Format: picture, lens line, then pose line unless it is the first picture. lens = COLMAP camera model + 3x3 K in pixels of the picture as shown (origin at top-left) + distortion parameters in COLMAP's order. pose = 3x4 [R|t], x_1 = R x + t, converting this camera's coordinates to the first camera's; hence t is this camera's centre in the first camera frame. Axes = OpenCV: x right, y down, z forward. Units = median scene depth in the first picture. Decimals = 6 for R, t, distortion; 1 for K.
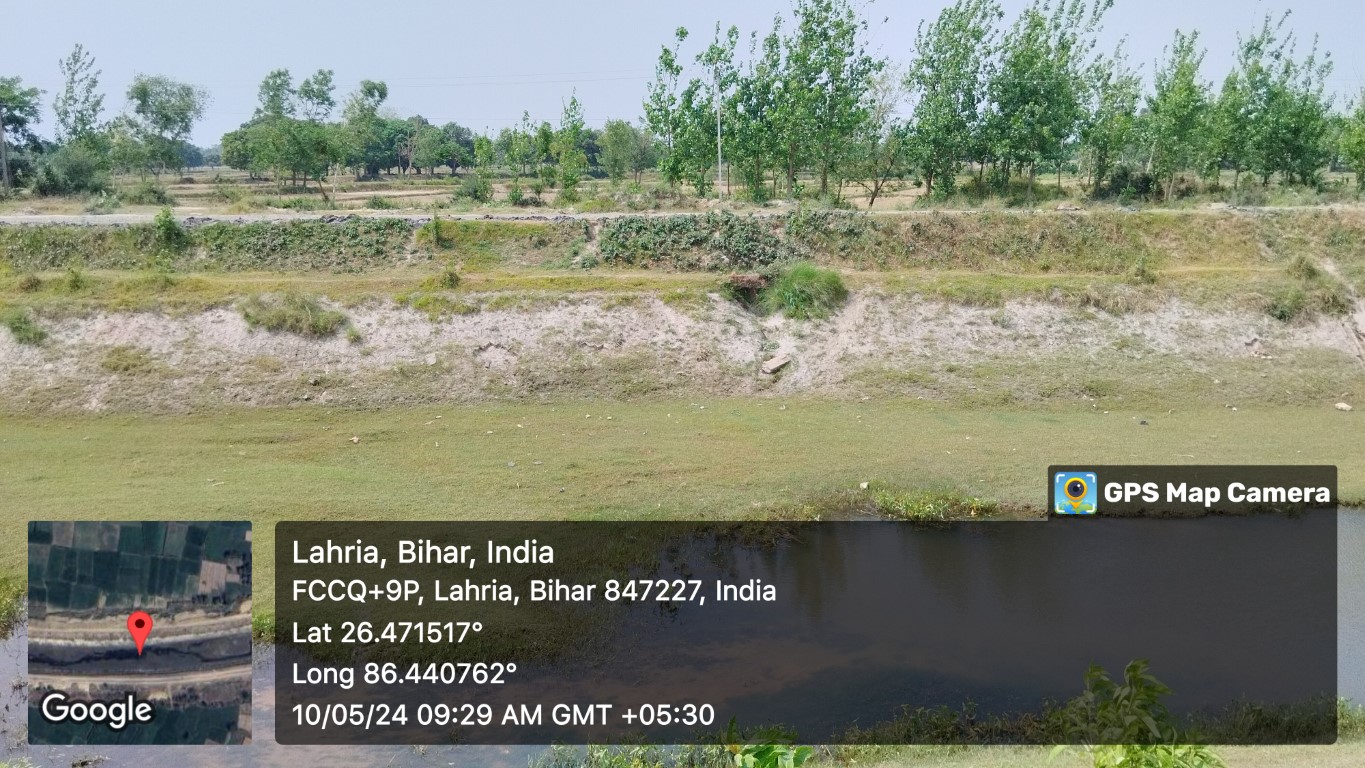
lens RADIAL K [[1128.9, 0, 691.7], [0, 1128.9, 382.3], [0, 0, 1]] dist [0.085512, -0.178634]
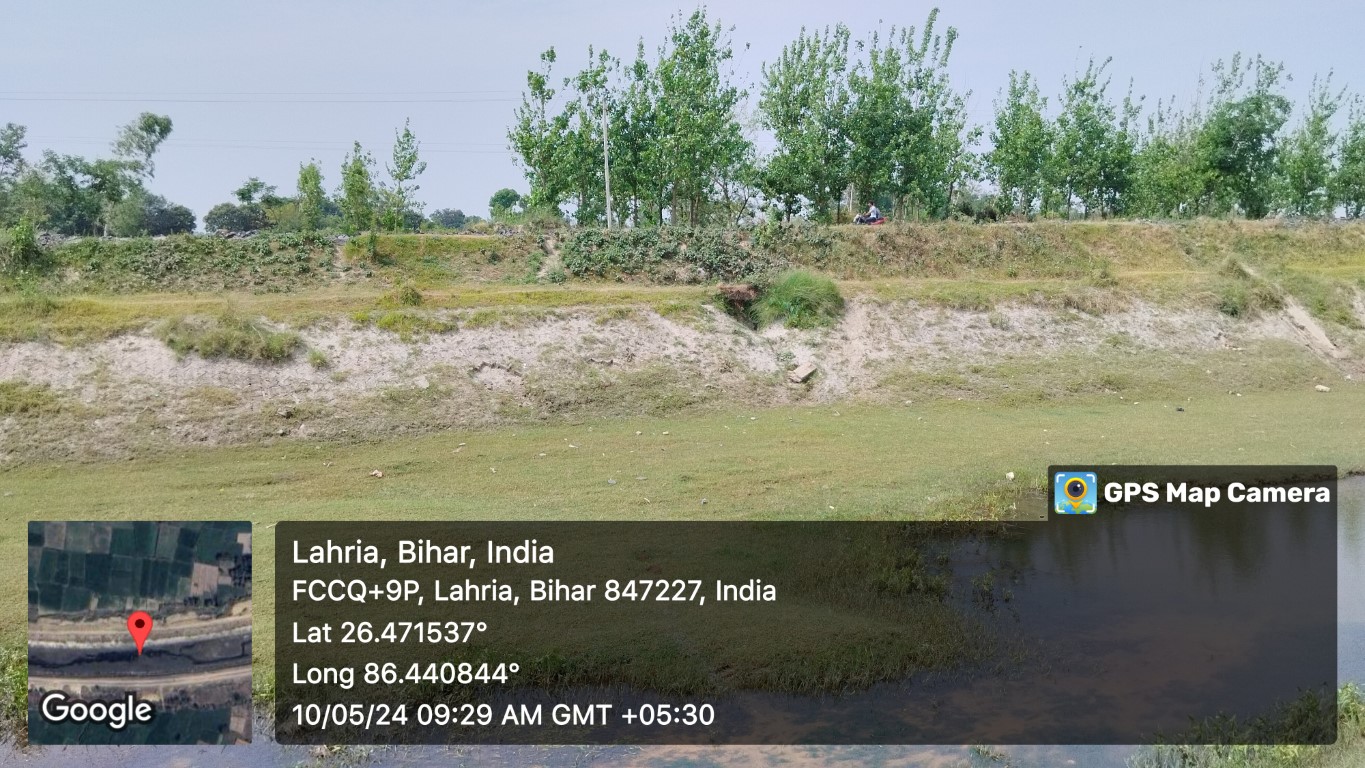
lens RADIAL K [[1128.9, 0, 691.7], [0, 1128.9, 382.3], [0, 0, 1]] dist [0.085512, -0.178634]
pose [[0.960808, -0.041216, 0.274135, -0.255186], [0.060935, 0.996100, -0.063808, 0.043197], [-0.270436, 0.078012, 0.959572, 0.131144]]
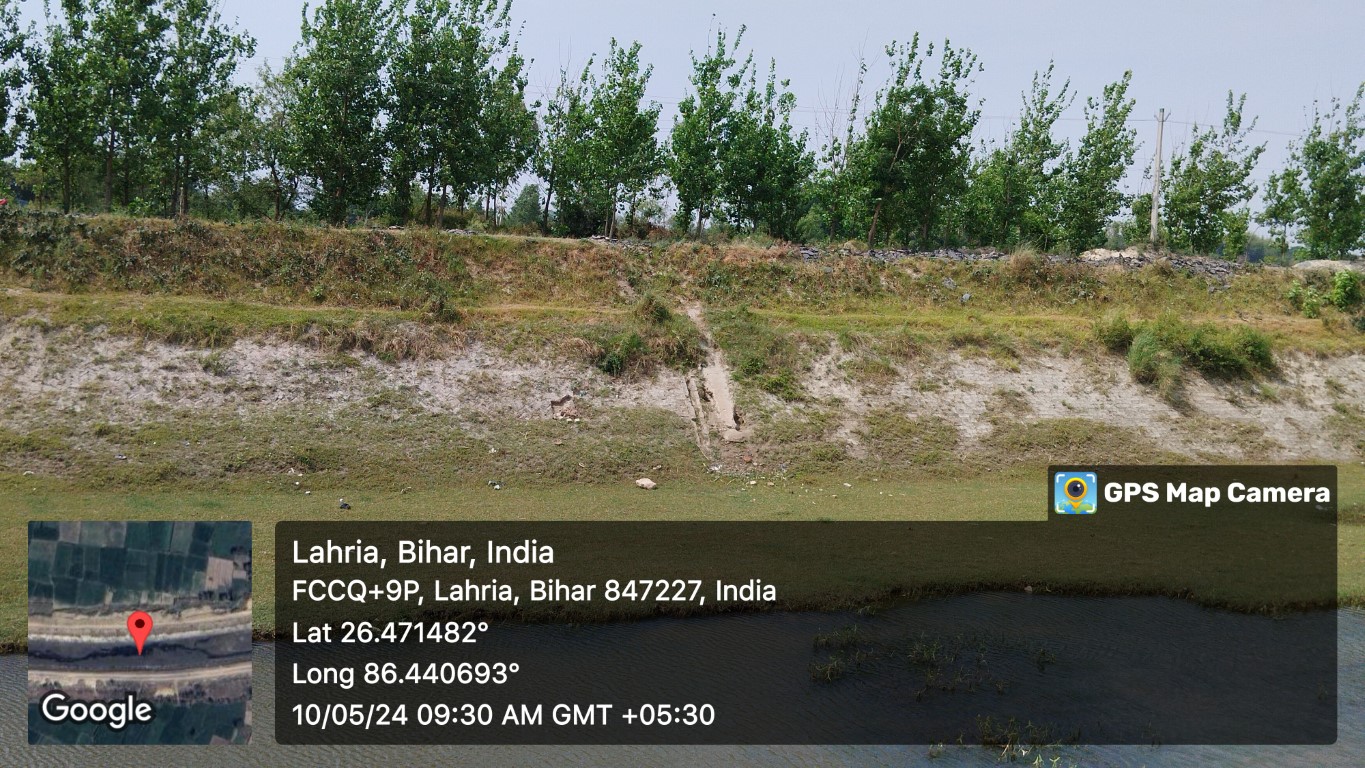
lens RADIAL K [[1291.8, 0, 692.0], [0, 1291.8, 378.8], [0, 0, 1]] dist [0.086137, -0.188945]
pose [[0.960508, 0.019807, 0.277548, 0.330829], [0.003113, 0.996636, -0.081900, 0.020644], [-0.278237, 0.079529, 0.957214, 0.151661]]
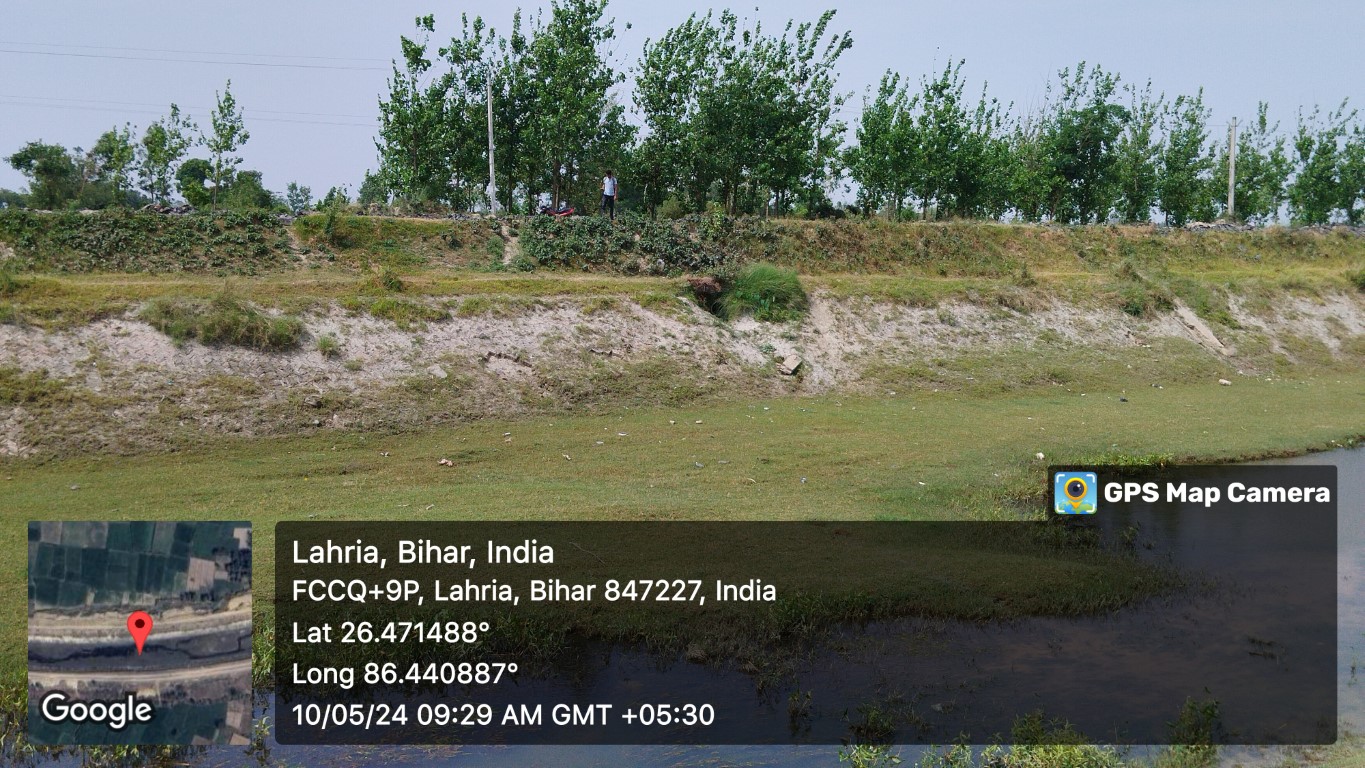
lens RADIAL K [[1291.8, 0, 692.0], [0, 1291.8, 378.8], [0, 0, 1]] dist [0.086137, -0.188945]
pose [[0.867984, -0.037181, 0.495198, -0.504117], [0.075853, 0.995418, -0.058216, 0.049215], [-0.490765, 0.088093, 0.866827, 0.107342]]
